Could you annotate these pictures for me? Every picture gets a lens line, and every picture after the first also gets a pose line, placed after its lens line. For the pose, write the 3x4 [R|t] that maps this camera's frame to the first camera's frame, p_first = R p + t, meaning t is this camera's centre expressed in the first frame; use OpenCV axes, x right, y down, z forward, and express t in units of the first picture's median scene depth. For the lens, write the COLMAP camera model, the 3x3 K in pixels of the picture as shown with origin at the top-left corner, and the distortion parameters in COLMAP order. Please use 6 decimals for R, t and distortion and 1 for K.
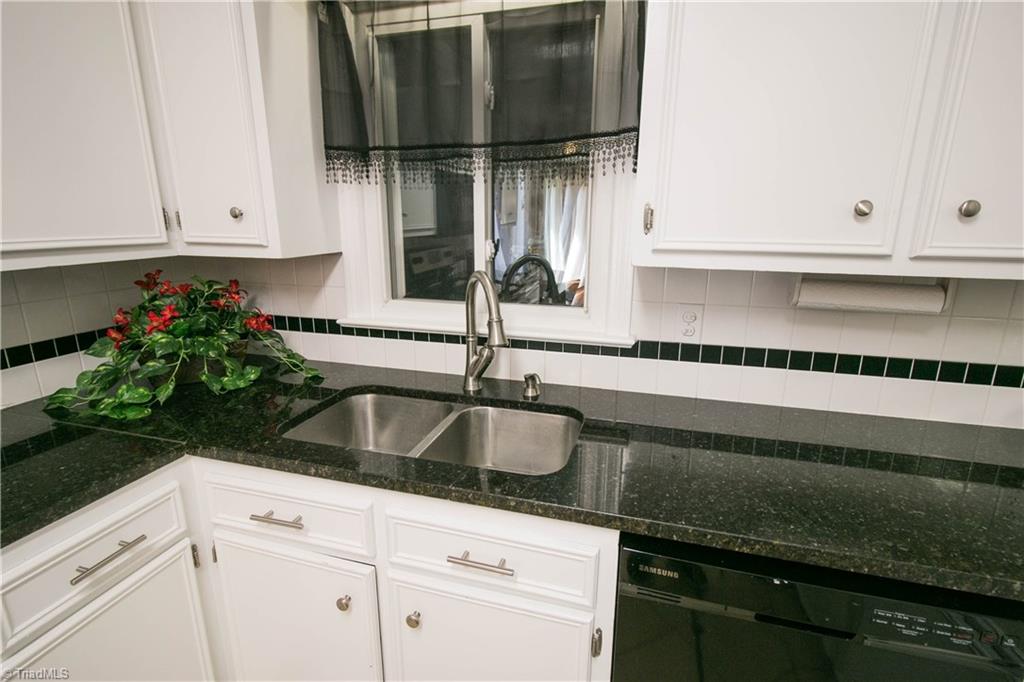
lens RADIAL K [[471.1, 0, 512.3], [0, 471.1, 334.9], [0, 0, 1]] dist [0.001508, 0.000328]
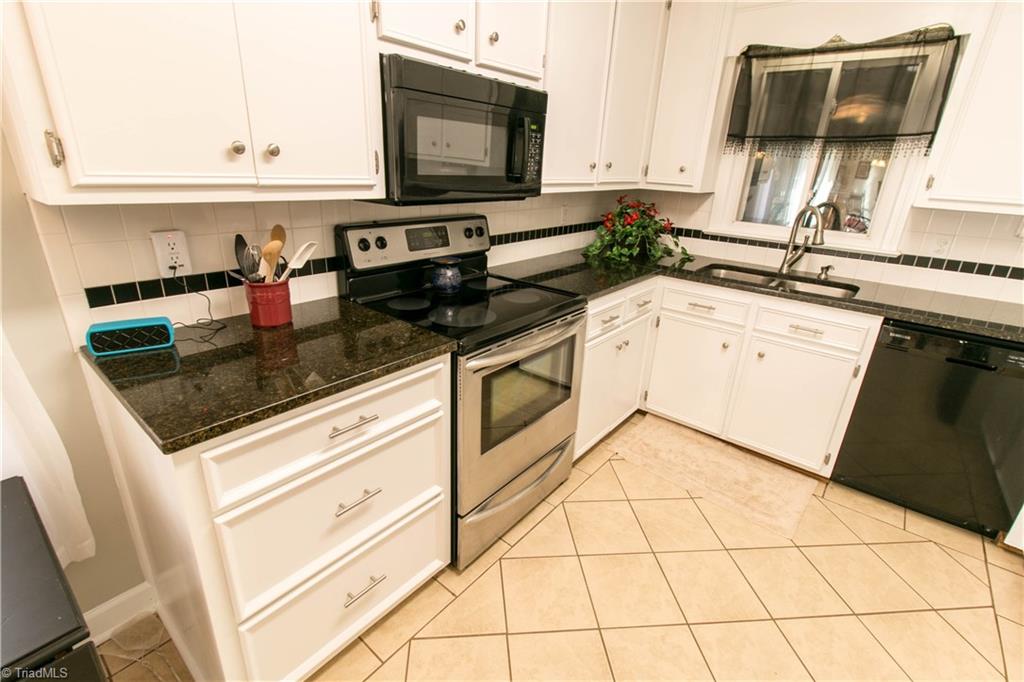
lens RADIAL K [[471.1, 0, 510.5], [0, 471.1, 342.4], [0, 0, 1]] dist [0.001508, 0.000328]
pose [[0.921702, 0.173518, -0.346924, -0.410893], [-0.139648, 0.982834, 0.120562, 0.328236], [0.361888, -0.062675, 0.930112, -1.181322]]
